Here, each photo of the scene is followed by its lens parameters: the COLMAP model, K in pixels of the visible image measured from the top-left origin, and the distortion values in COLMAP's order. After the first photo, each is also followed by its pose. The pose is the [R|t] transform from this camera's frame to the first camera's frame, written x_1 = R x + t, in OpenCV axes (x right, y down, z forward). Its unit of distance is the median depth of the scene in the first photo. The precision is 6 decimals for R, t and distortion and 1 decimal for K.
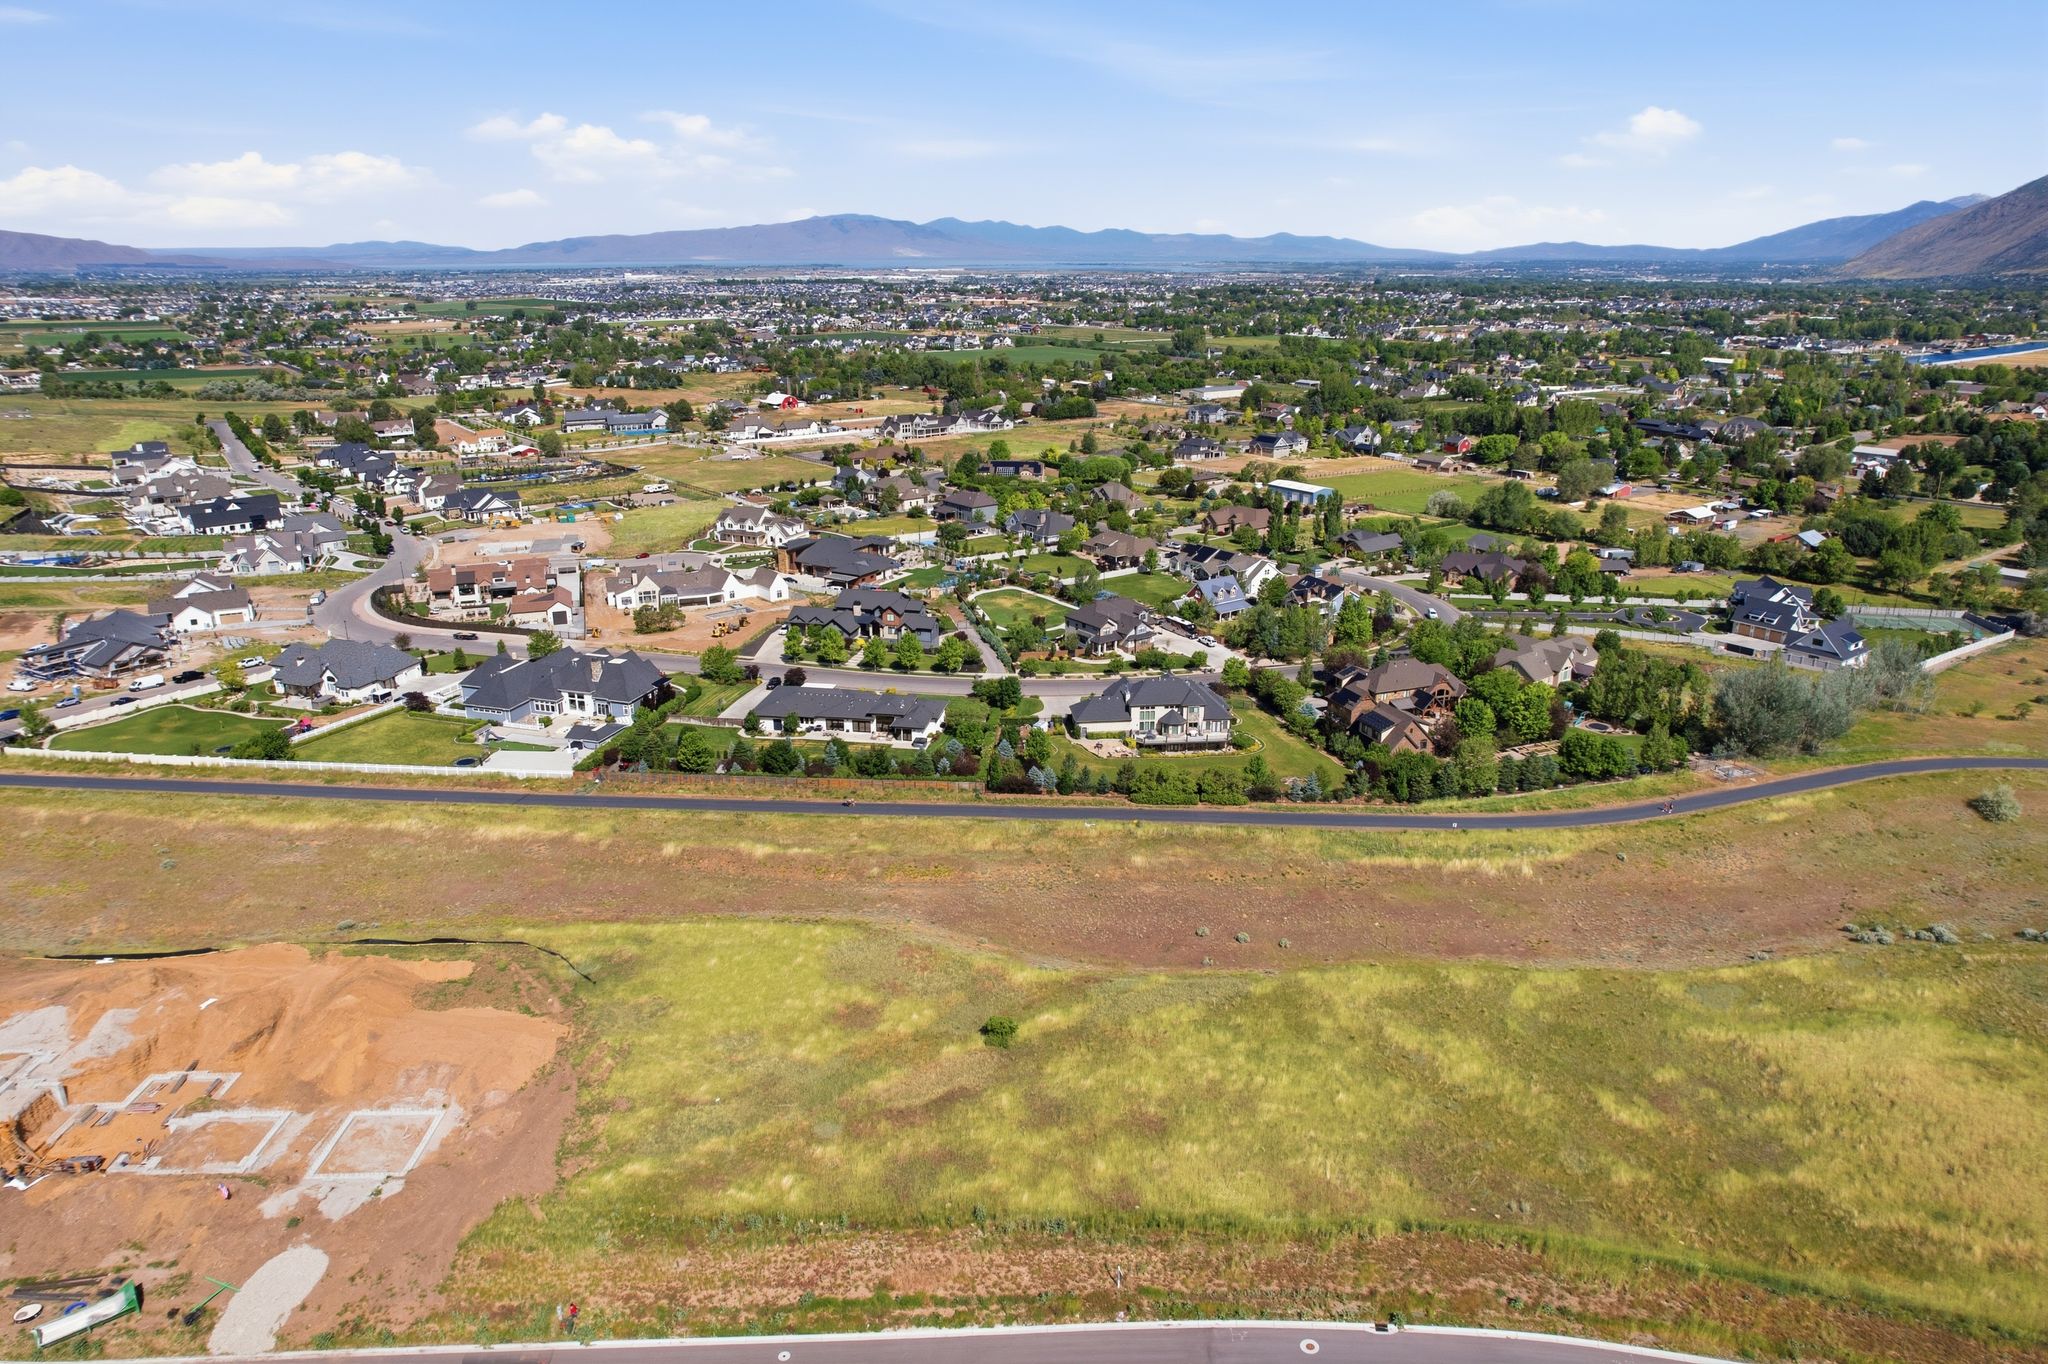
lens RADIAL K [[1312.2, 0, 1020.1], [0, 1312.2, 674.8], [0, 0, 1]] dist [-0.076616, 0.069468]
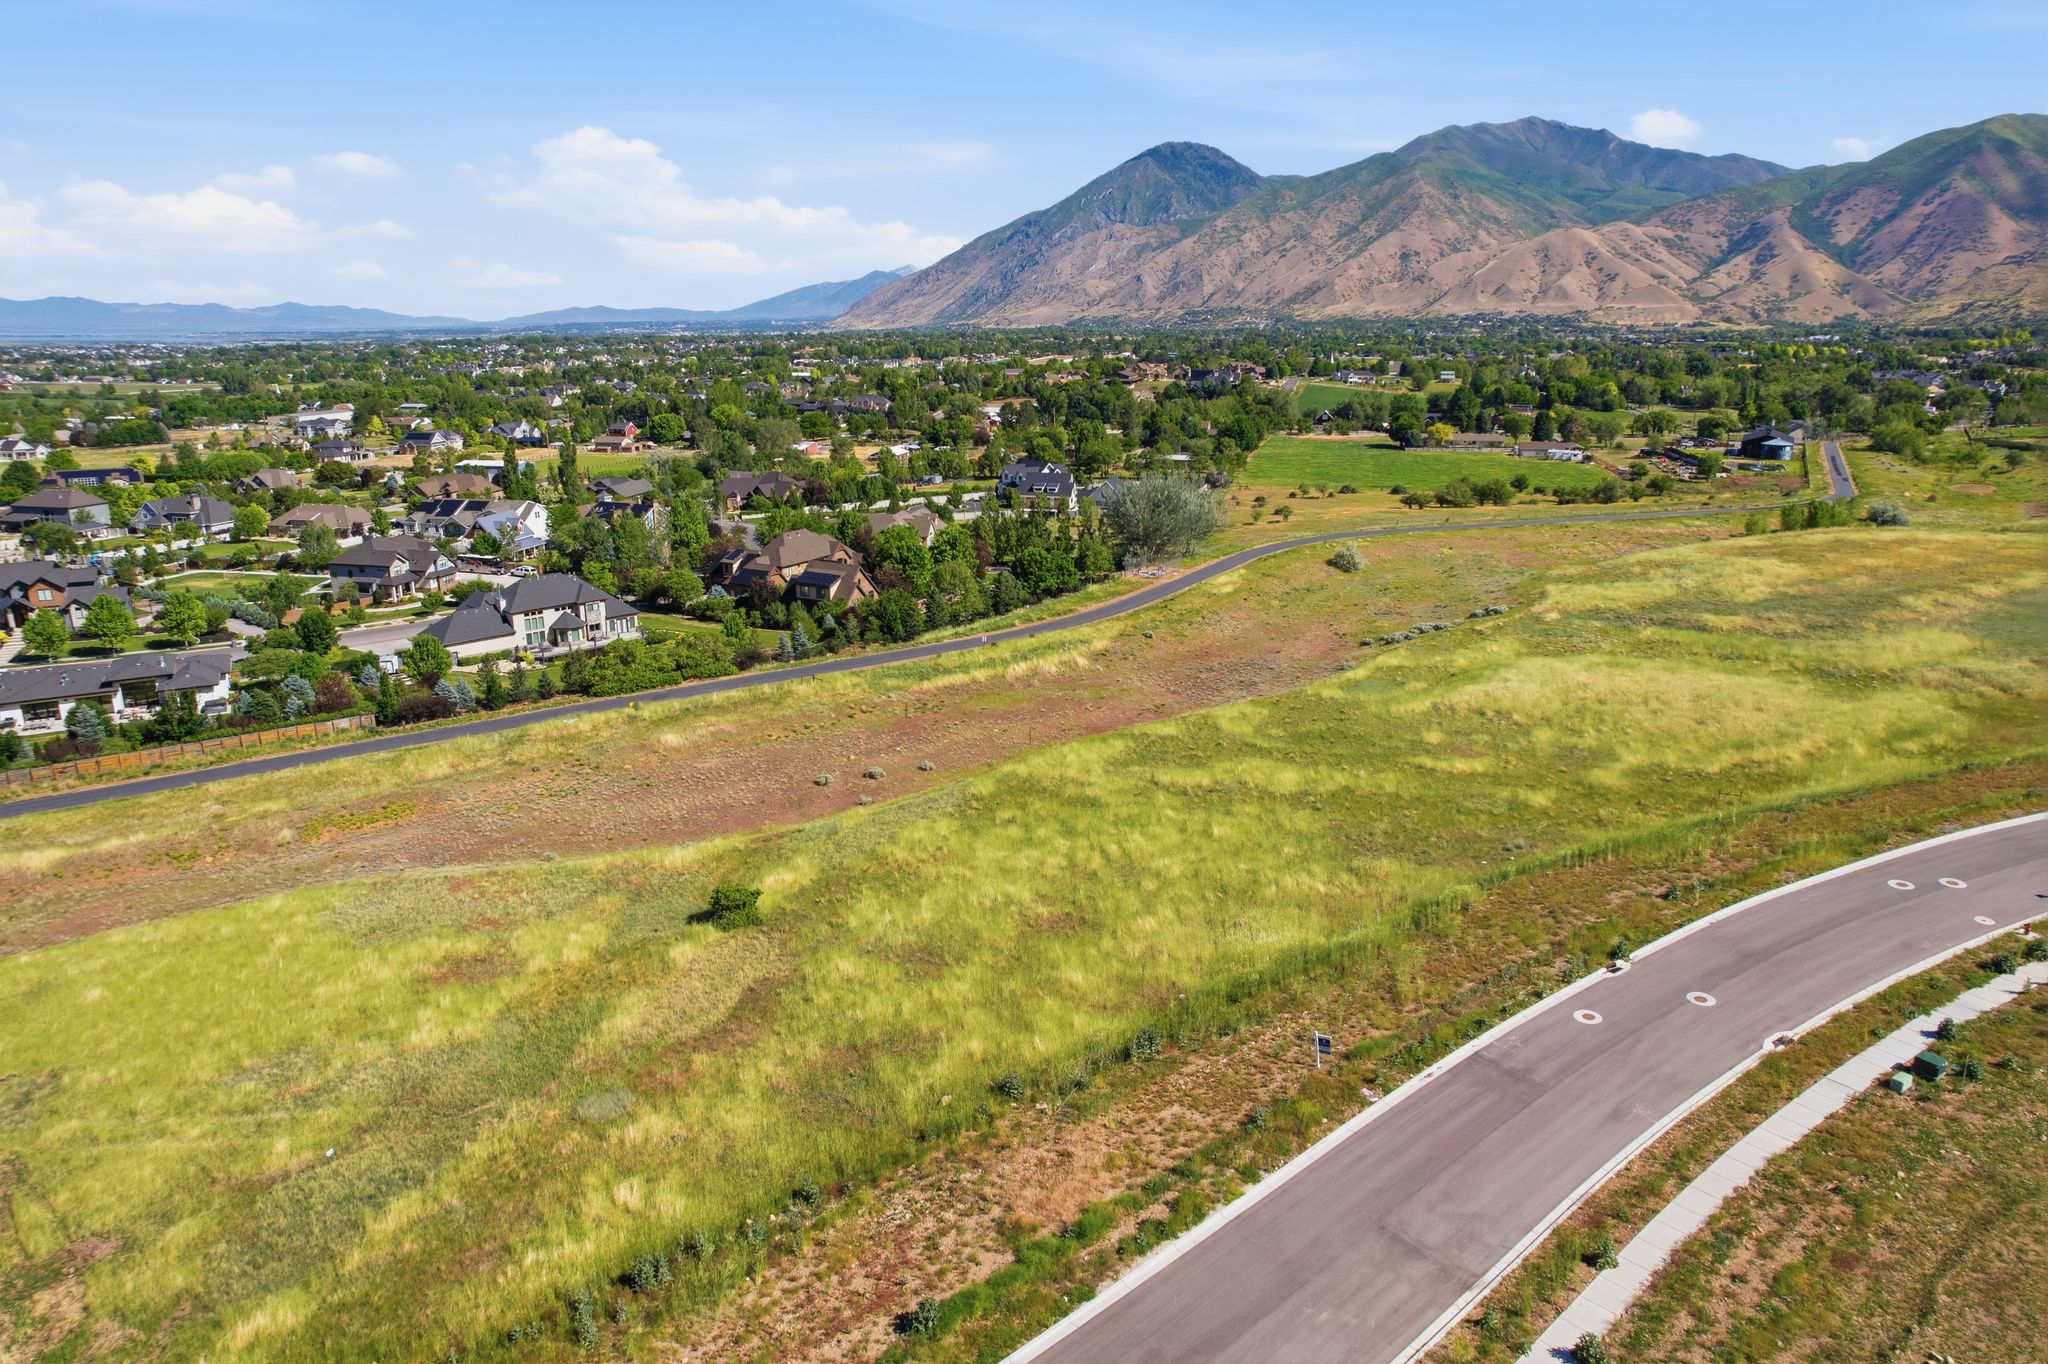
lens RADIAL K [[1312.2, 0, 1021.2], [0, 1312.2, 680.2], [0, 0, 1]] dist [-0.076616, 0.069468]
pose [[0.771261, -0.171779, 0.612902, -0.200775], [0.198746, 0.979745, 0.024498, 0.131753], [-0.604696, 0.102918, 0.789779, 0.305252]]
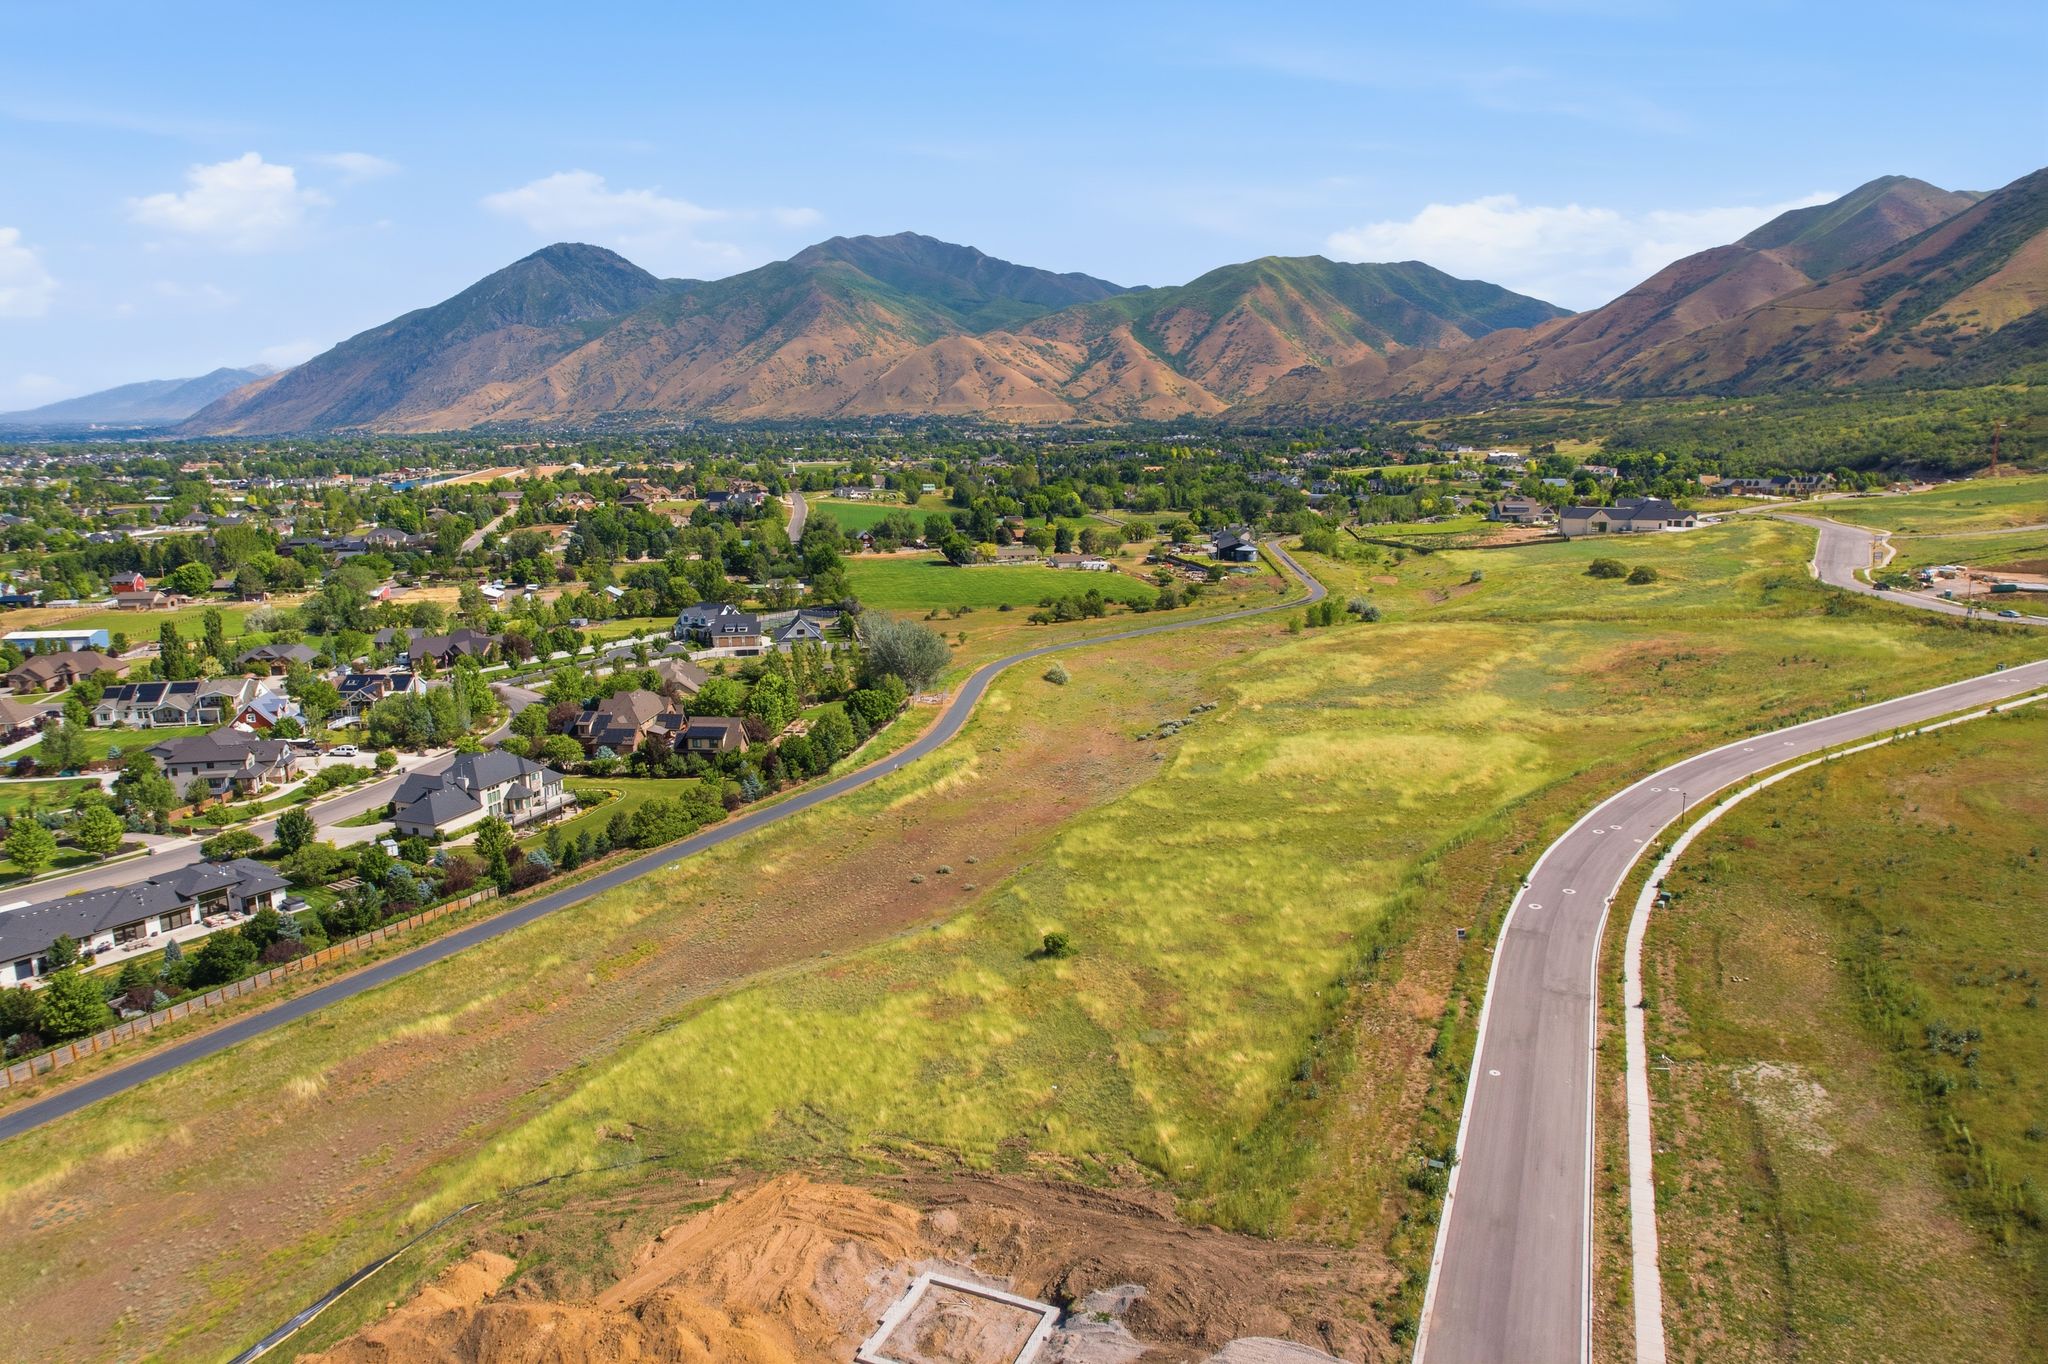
lens RADIAL K [[1312.2, 0, 1023.5], [0, 1312.2, 685.1], [0, 0, 1]] dist [-0.076616, 0.069468]
pose [[0.425697, -0.184461, 0.885864, -0.651751], [0.281883, 0.957320, 0.063883, 0.005669], [-0.859839, 0.222515, 0.459525, 0.376962]]
